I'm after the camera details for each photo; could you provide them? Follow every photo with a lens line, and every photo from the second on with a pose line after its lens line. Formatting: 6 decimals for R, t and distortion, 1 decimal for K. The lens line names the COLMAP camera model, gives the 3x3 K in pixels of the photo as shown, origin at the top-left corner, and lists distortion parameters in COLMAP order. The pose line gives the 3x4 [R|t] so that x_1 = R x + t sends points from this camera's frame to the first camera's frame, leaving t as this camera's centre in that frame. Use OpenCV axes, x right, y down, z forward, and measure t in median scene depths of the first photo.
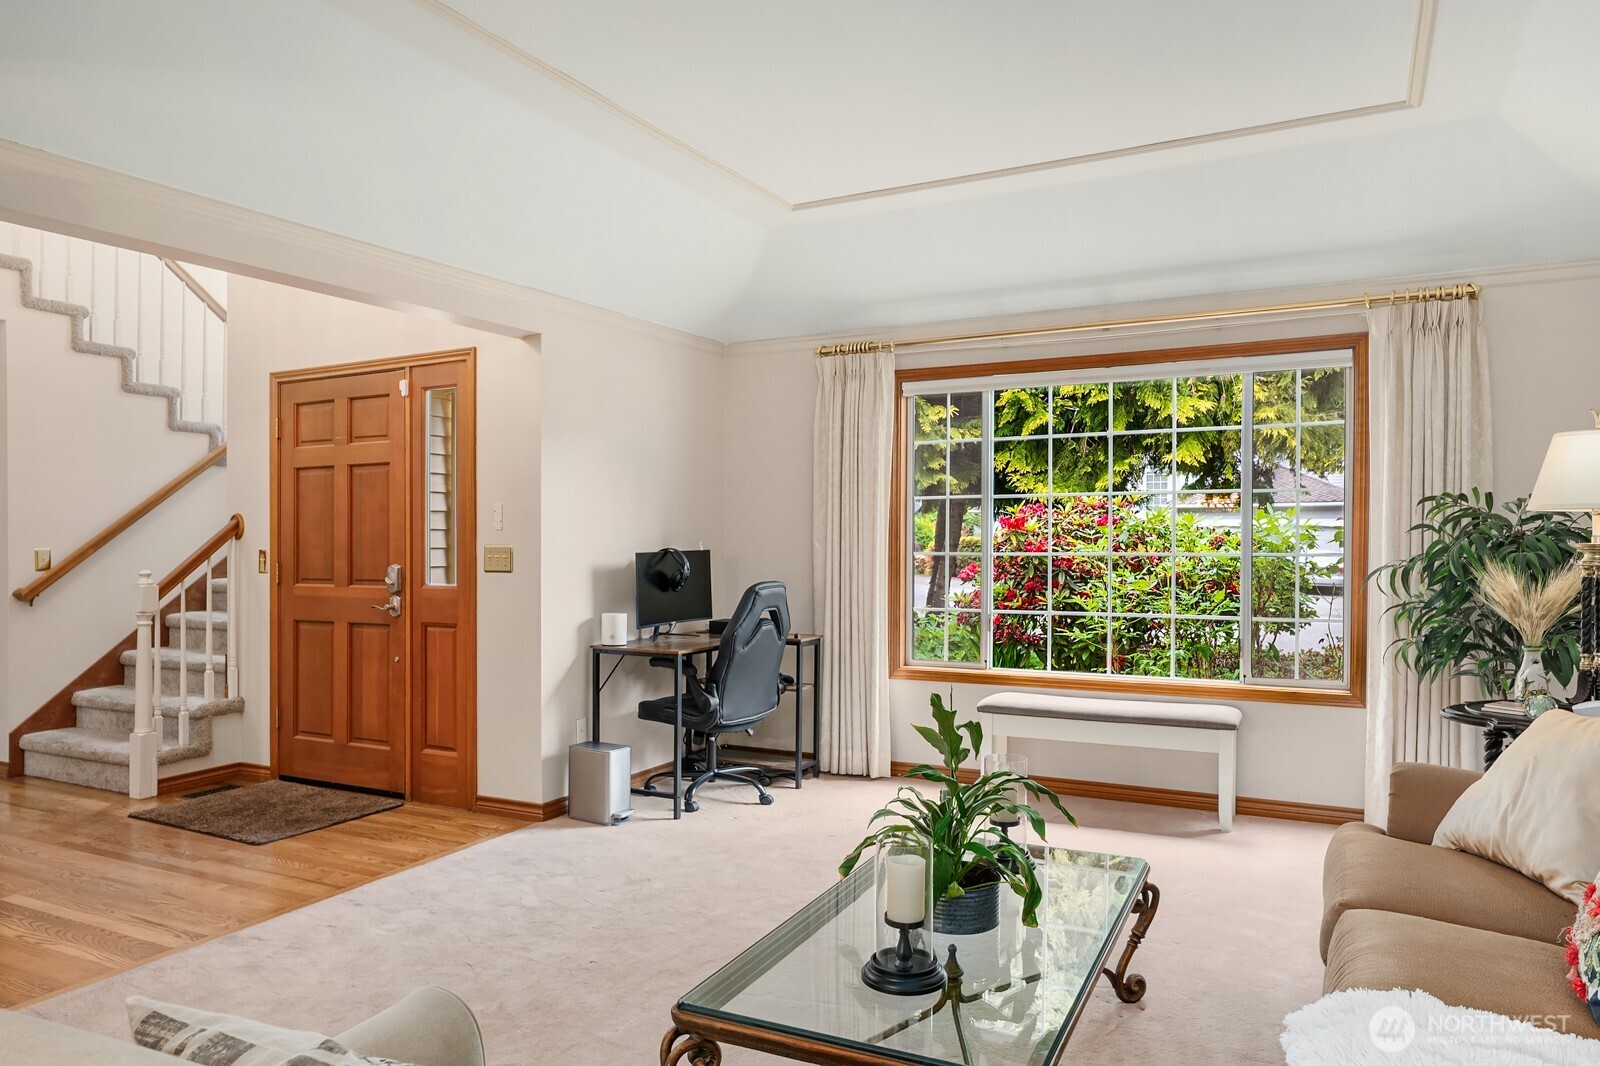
lens RADIAL K [[1043.5, 0, 797.9], [0, 1043.5, 551.3], [0, 0, 1]] dist [-0.004214, -0.002015]
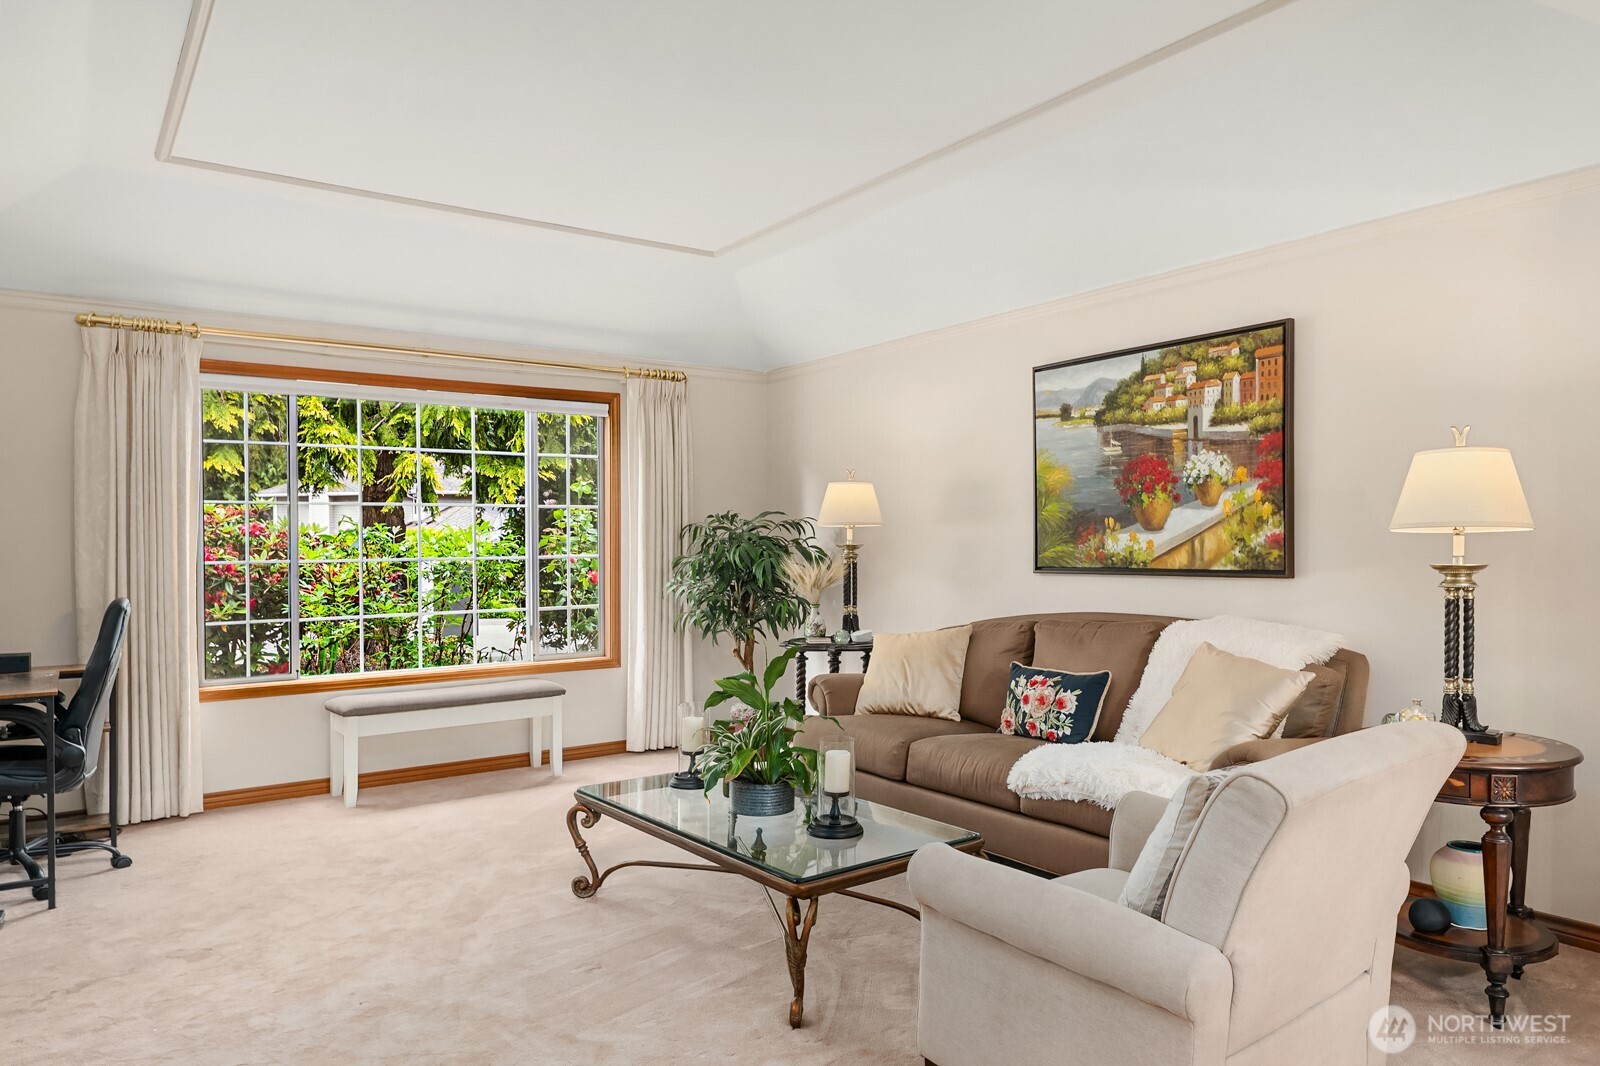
lens RADIAL K [[1043.5, 0, 797.9], [0, 1043.5, 551.3], [0, 0, 1]] dist [-0.004214, -0.002015]
pose [[0.463458, -0.005242, 0.886103, -0.524570], [0.017342, 0.999845, -0.003156, 0.005385], [-0.885949, 0.016830, 0.463477, 0.146422]]
